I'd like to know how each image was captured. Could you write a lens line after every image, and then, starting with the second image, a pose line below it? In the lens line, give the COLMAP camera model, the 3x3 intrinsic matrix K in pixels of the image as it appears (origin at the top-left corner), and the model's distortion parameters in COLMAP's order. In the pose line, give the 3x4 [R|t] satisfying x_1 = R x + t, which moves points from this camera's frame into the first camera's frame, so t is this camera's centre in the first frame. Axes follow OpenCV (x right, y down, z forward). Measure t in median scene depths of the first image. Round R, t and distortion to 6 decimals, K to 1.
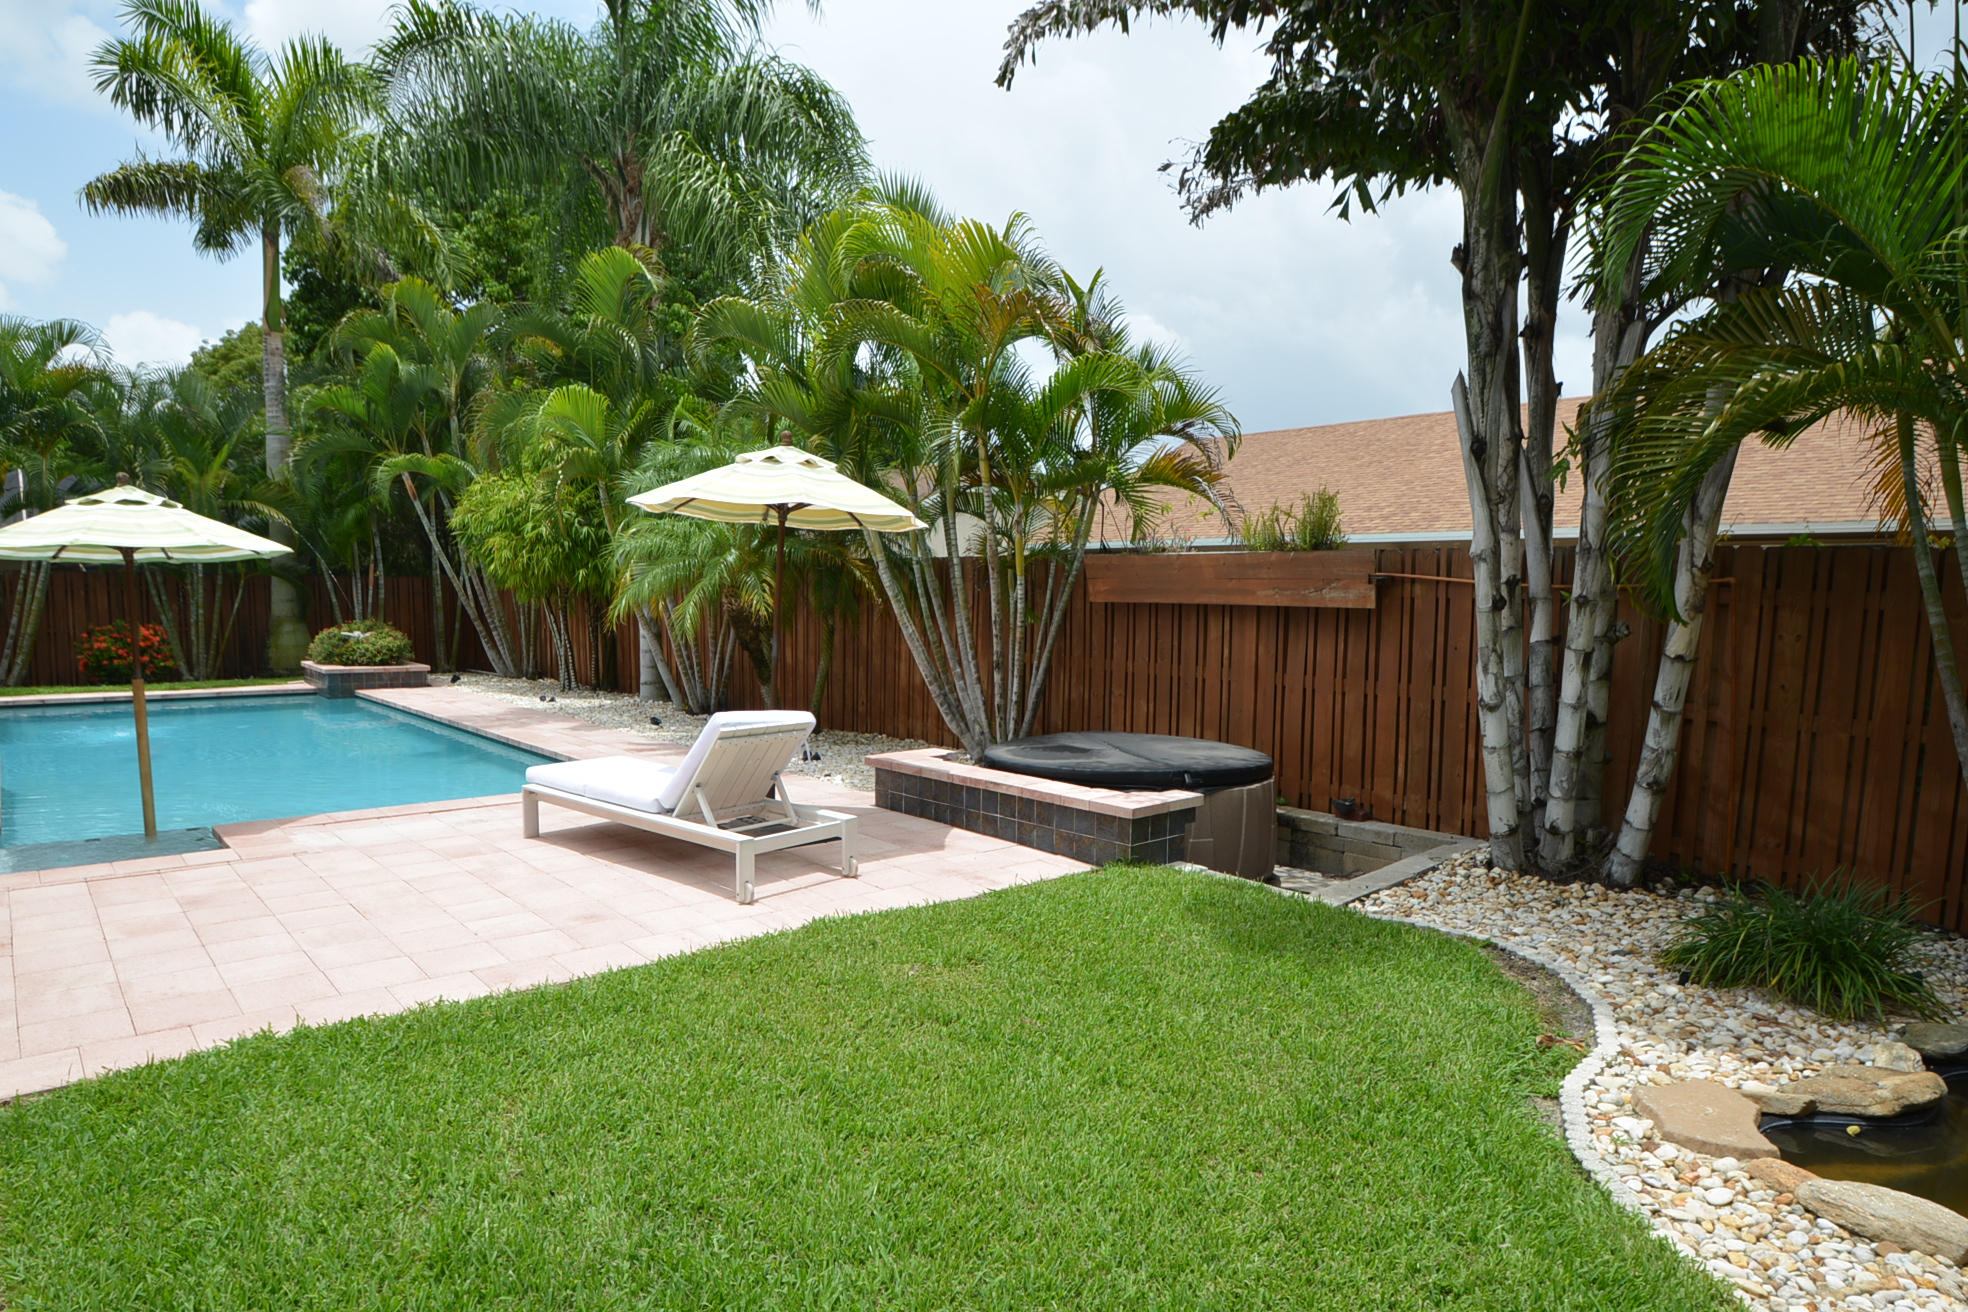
lens RADIAL K [[1119.8, 0, 981.5], [0, 1119.8, 712.7], [0, 0, 1]] dist [-0.001855, -0.000052]
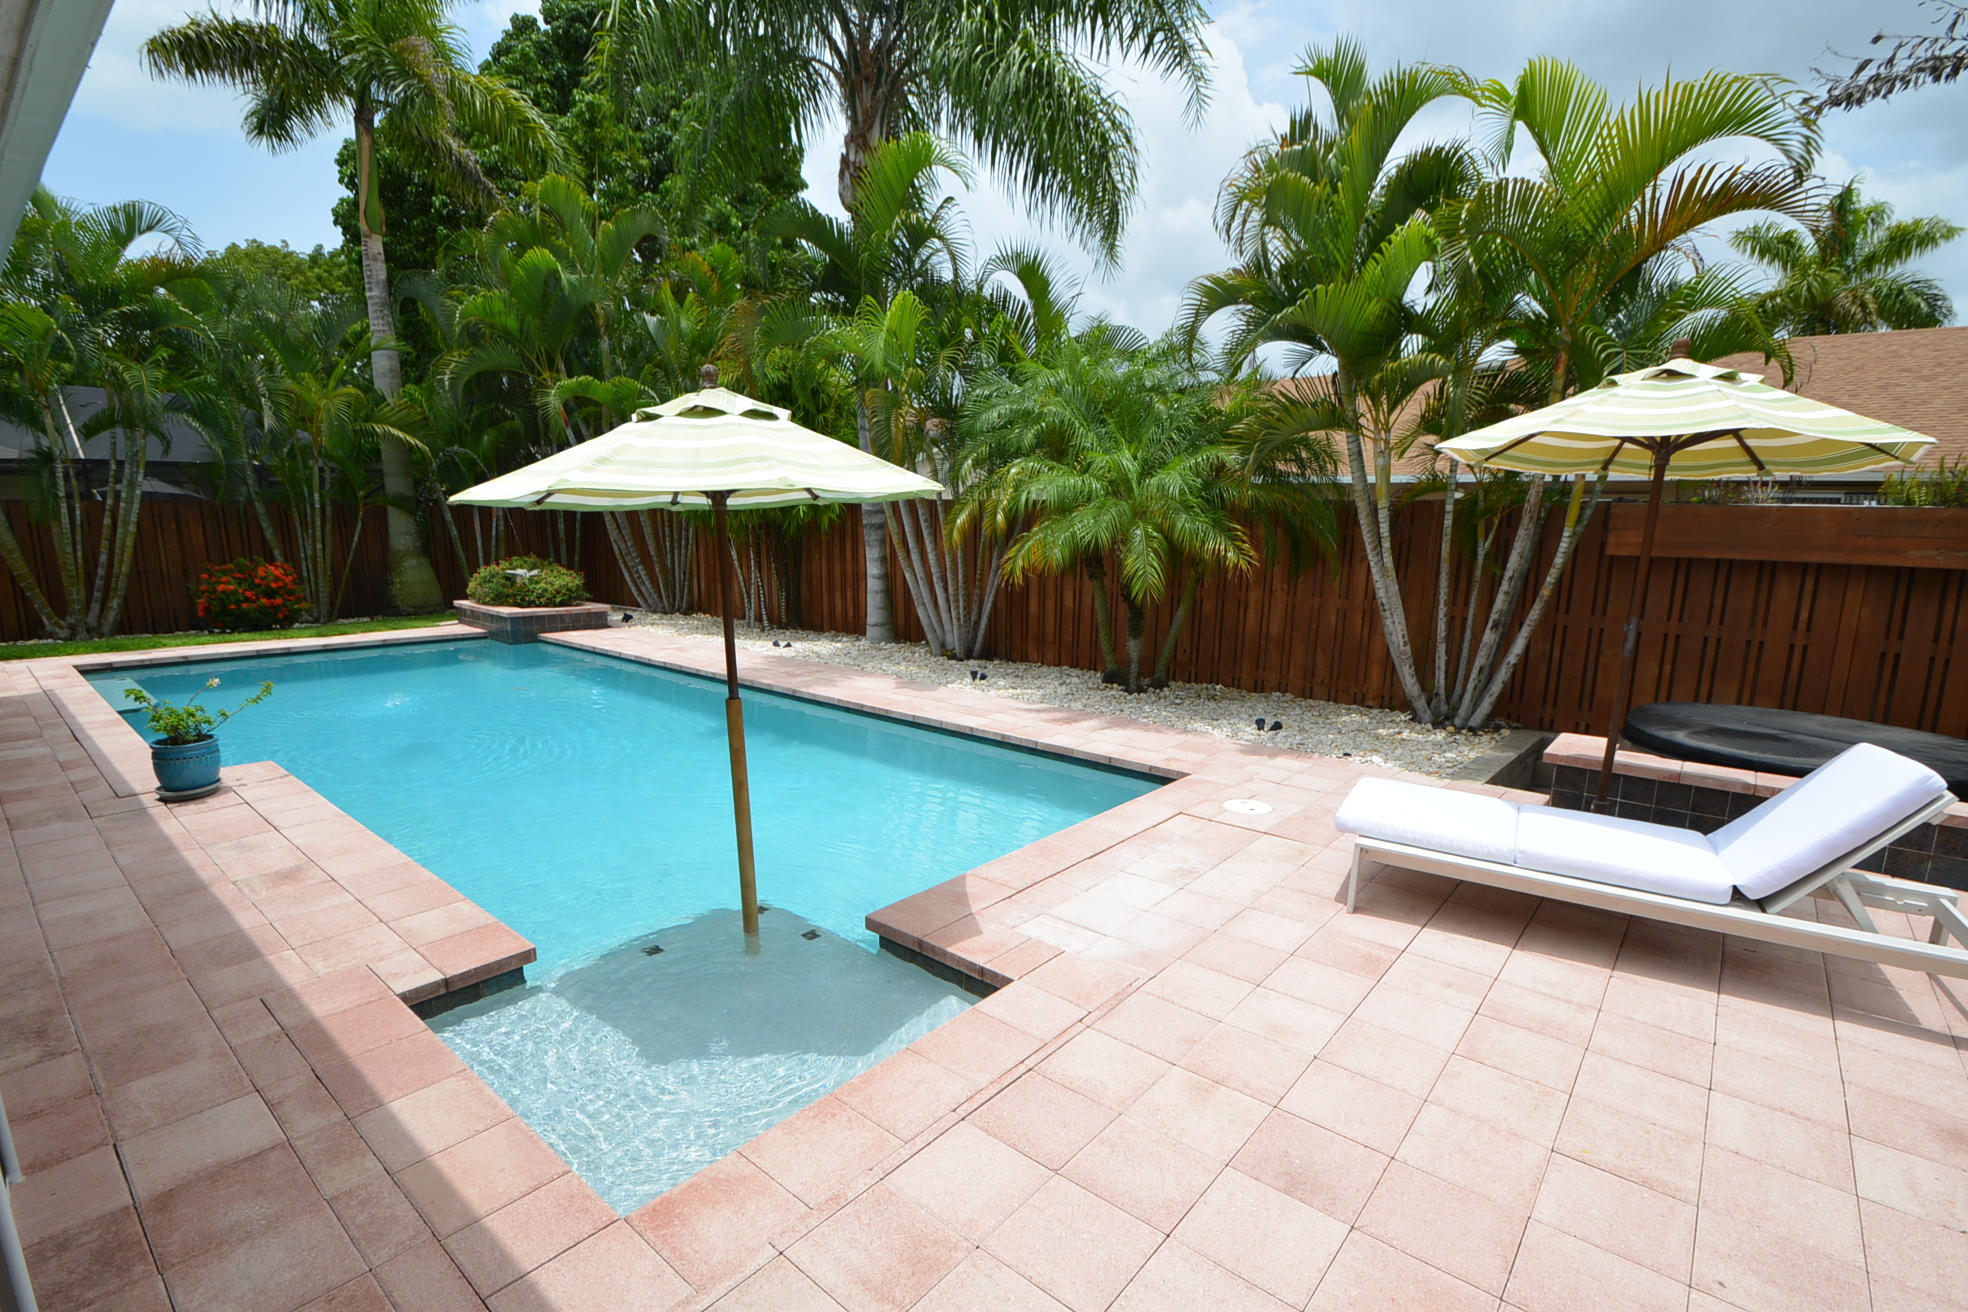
lens RADIAL K [[884.9, 0, 988.9], [0, 884.9, 698.7], [0, 0, 1]] dist [0.001046, -0.007464]
pose [[0.987083, -0.026681, 0.157972, -0.300852], [0.011182, 0.995104, 0.098197, -0.033970], [-0.159819, -0.095162, 0.982549, 0.208917]]
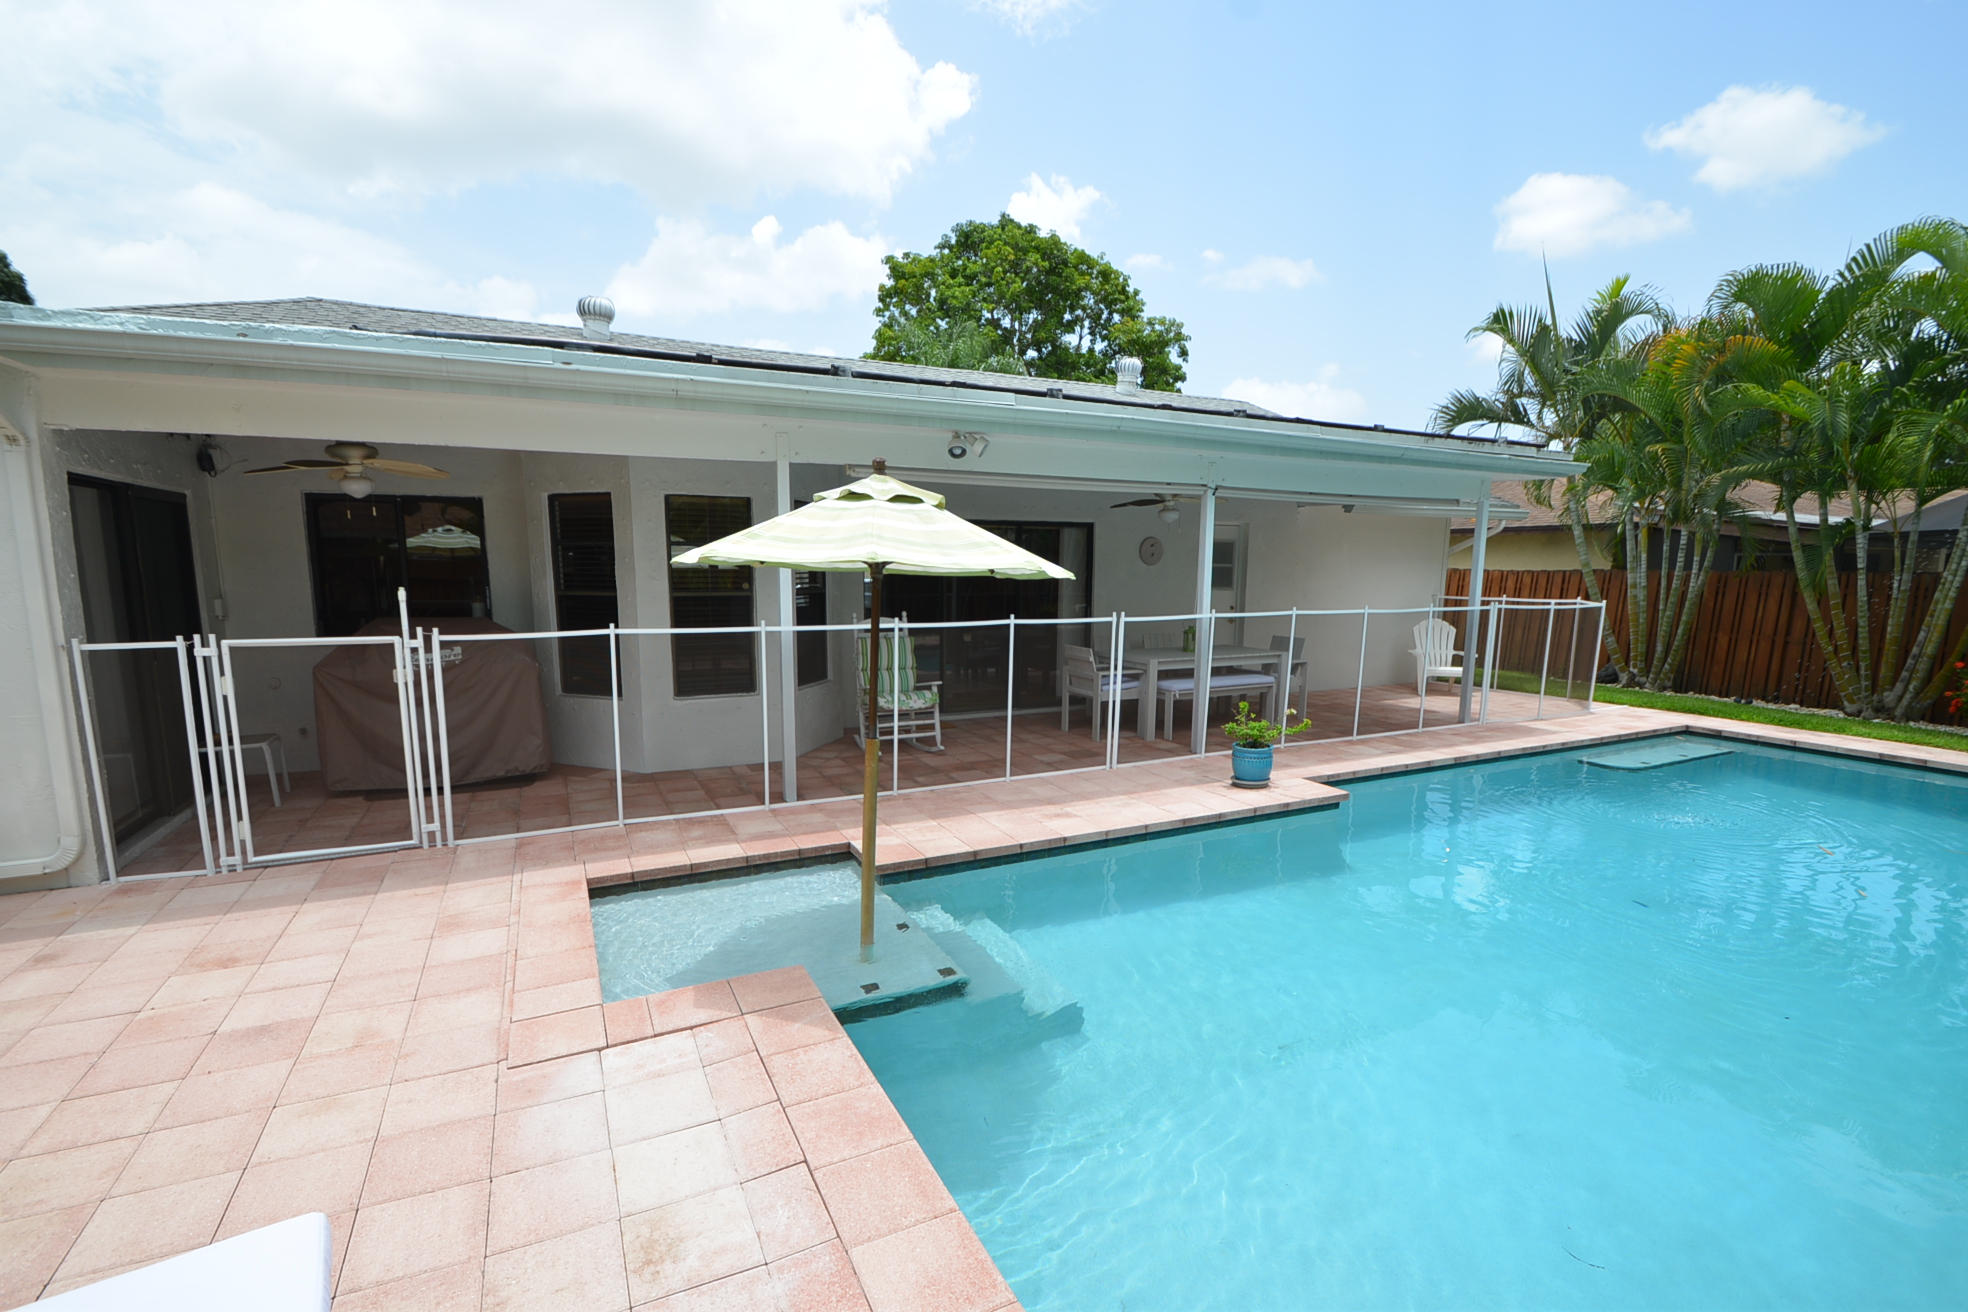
lens RADIAL K [[896.7, 0, 974.4], [0, 896.7, 686.6], [0, 0, 1]] dist [0.004911, -0.011842]
pose [[-0.271183, 0.117308, -0.955353, -0.090544], [-0.104407, 0.983104, 0.150352, -0.069631], [0.956848, 0.140518, -0.254354, 0.528743]]
